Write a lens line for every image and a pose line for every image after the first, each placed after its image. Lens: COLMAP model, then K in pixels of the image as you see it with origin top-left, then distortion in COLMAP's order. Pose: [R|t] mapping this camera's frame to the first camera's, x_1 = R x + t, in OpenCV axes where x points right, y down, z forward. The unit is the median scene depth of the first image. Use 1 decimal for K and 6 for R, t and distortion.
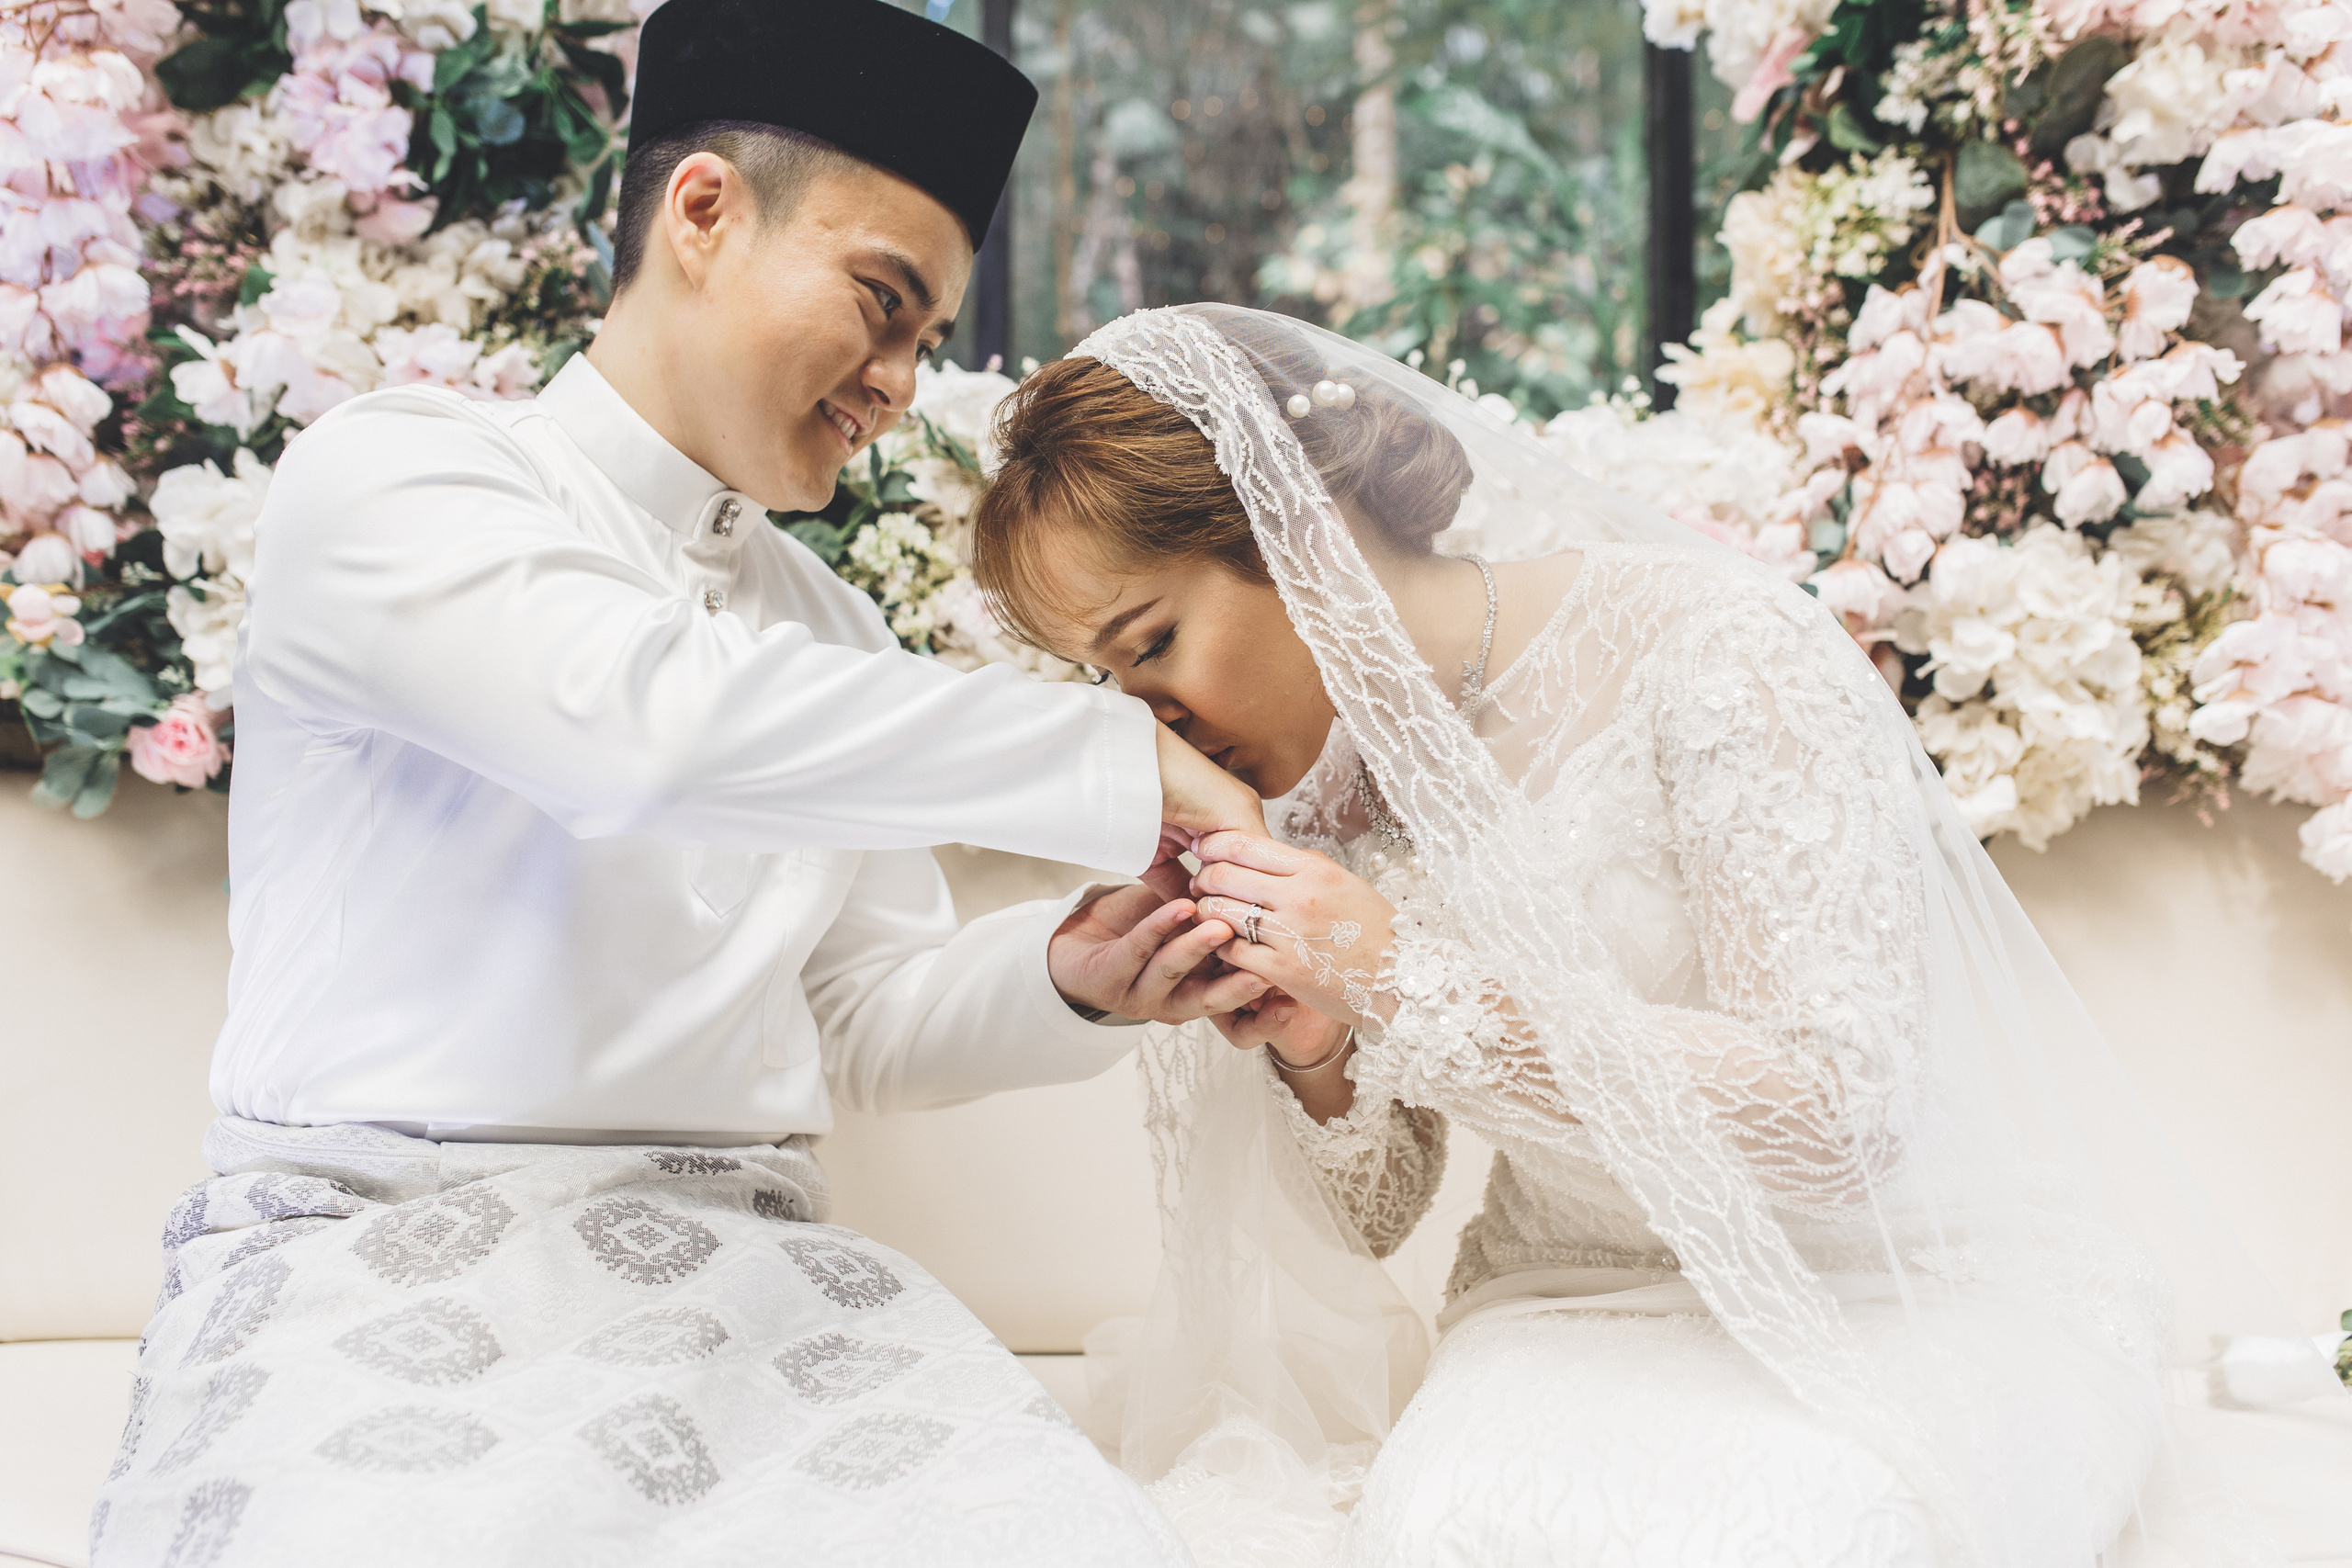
lens RADIAL K [[2330.6, 0, 1175.7], [0, 2330.6, 820.5], [0, 0, 1]] dist [0.006281, 0.002635]
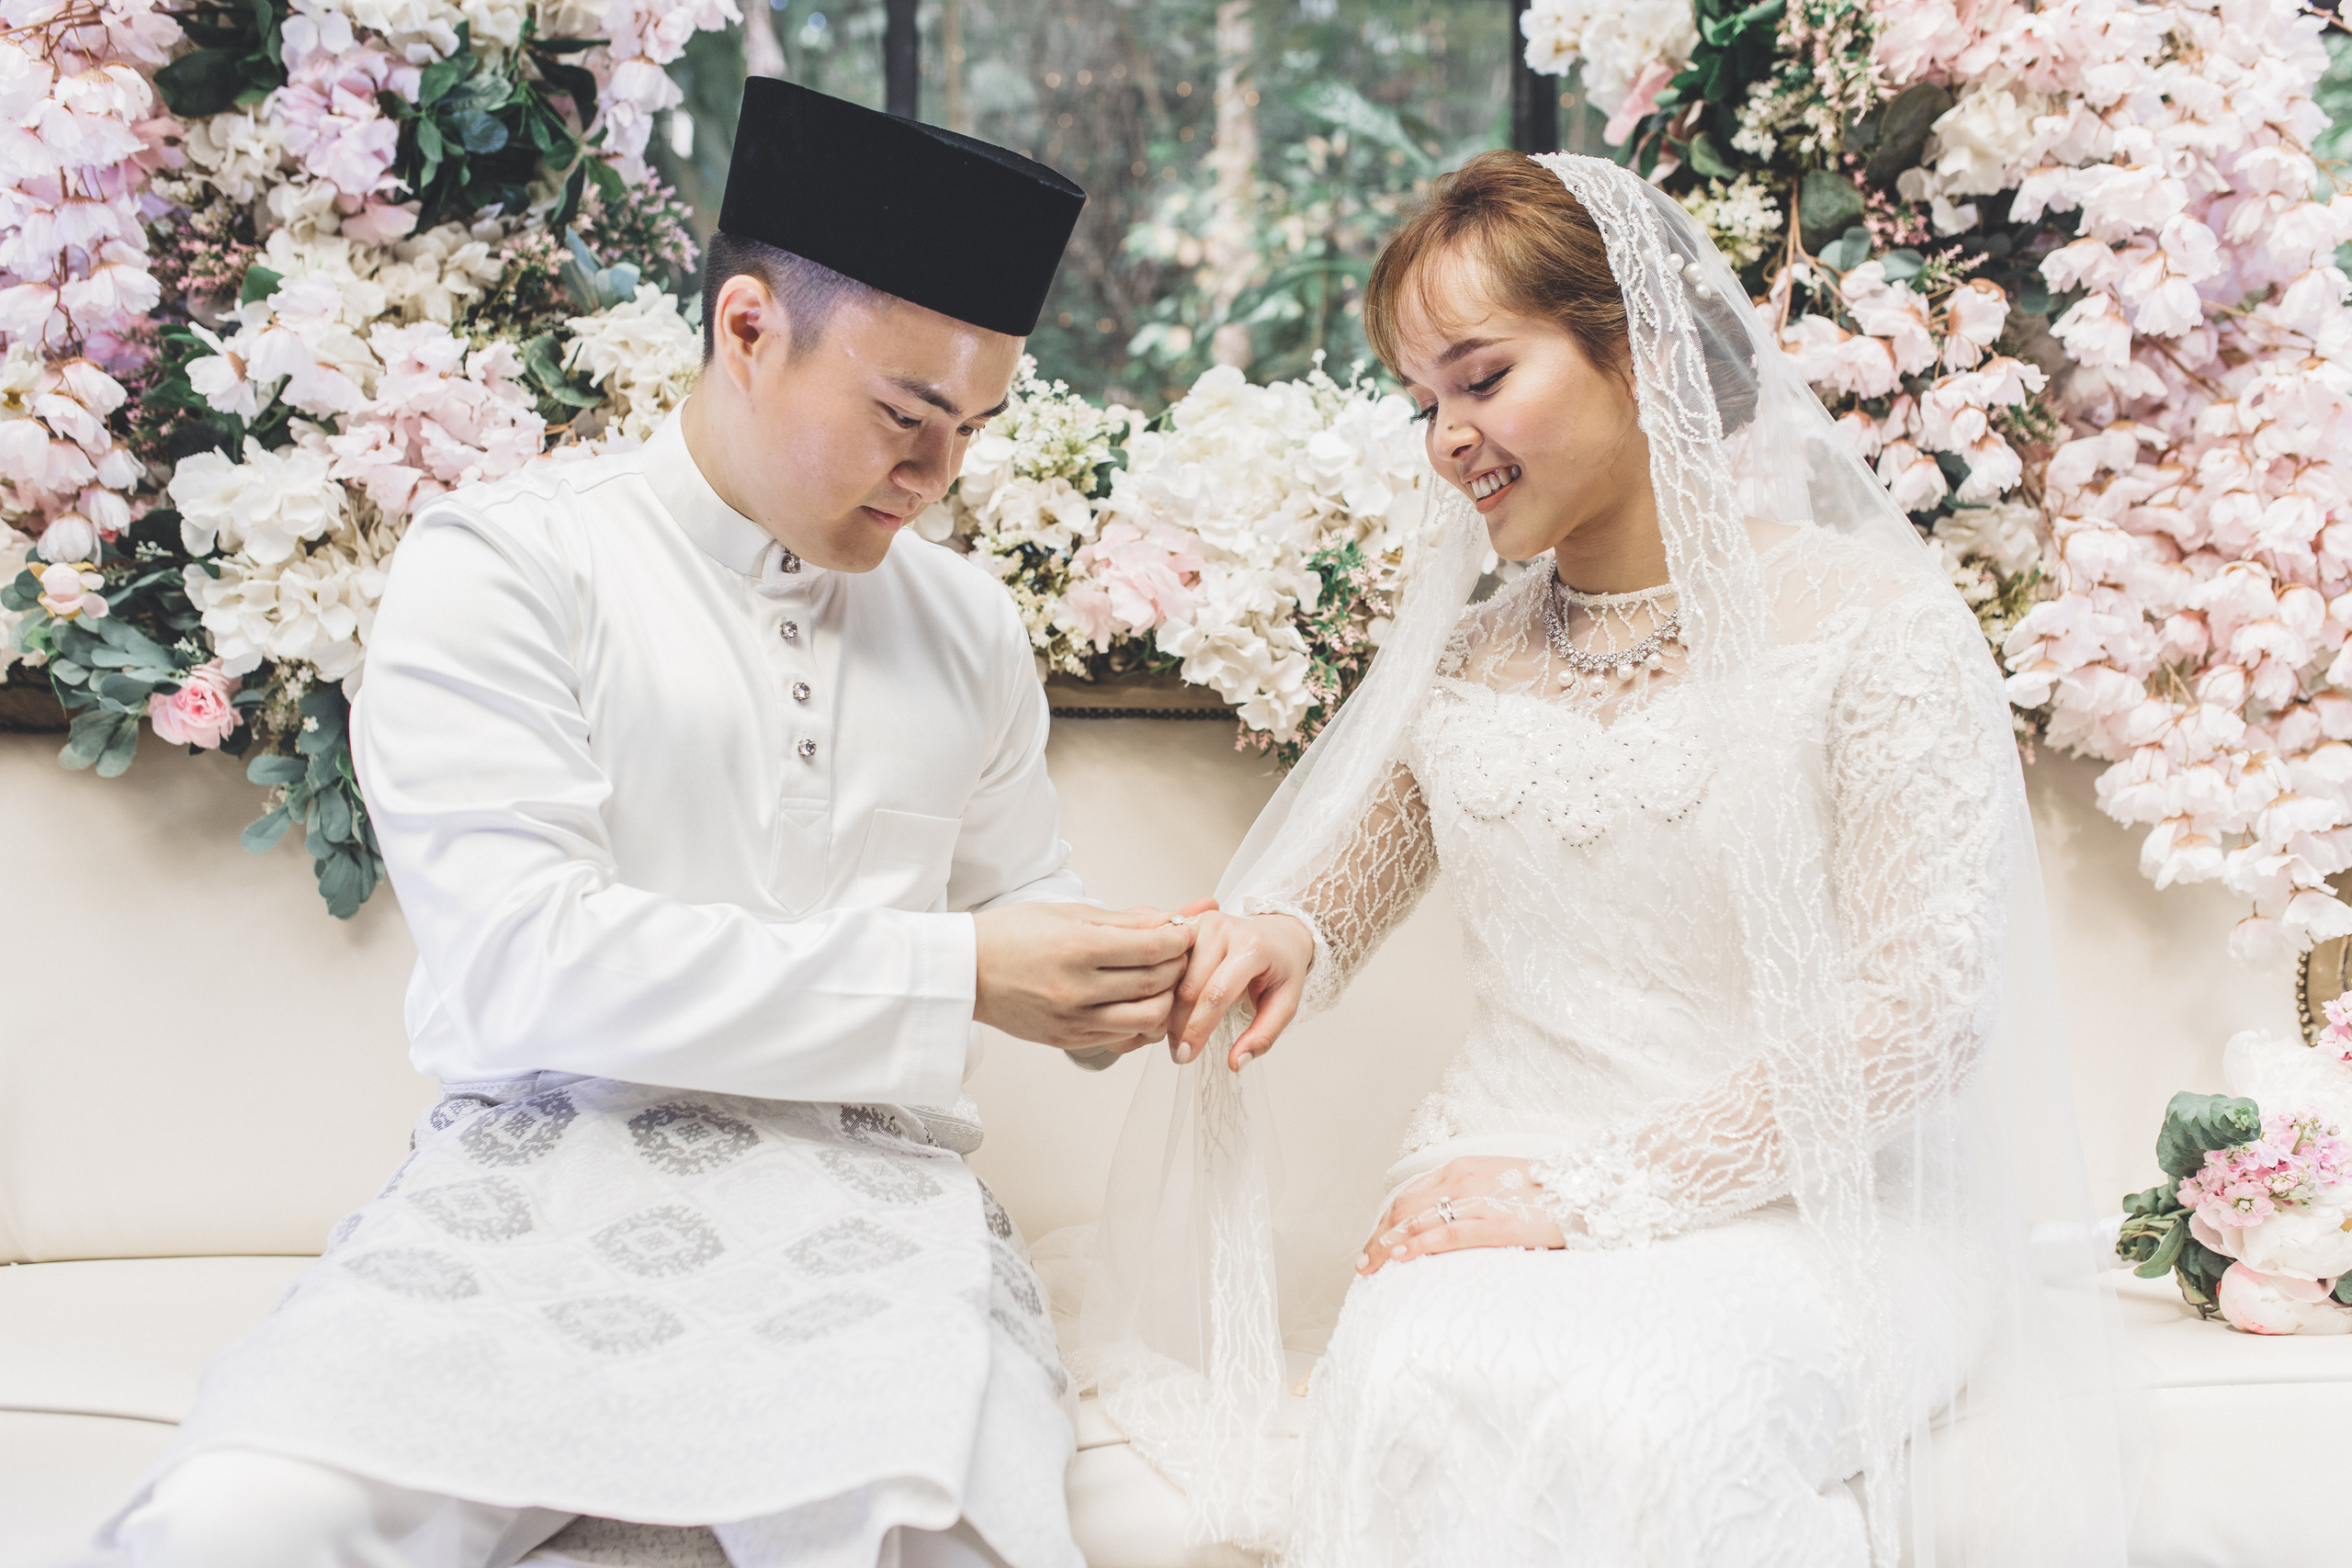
lens RADIAL K [[2330.6, 0, 1175.7], [0, 2330.6, 820.5], [0, 0, 1]] dist [0.006281, 0.002635]
pose [[0.997784, -0.004342, 0.066392, -0.043671], [0.002985, 0.999785, 0.020522, -0.001895], [-0.066467, -0.020278, 0.997583, -0.110017]]
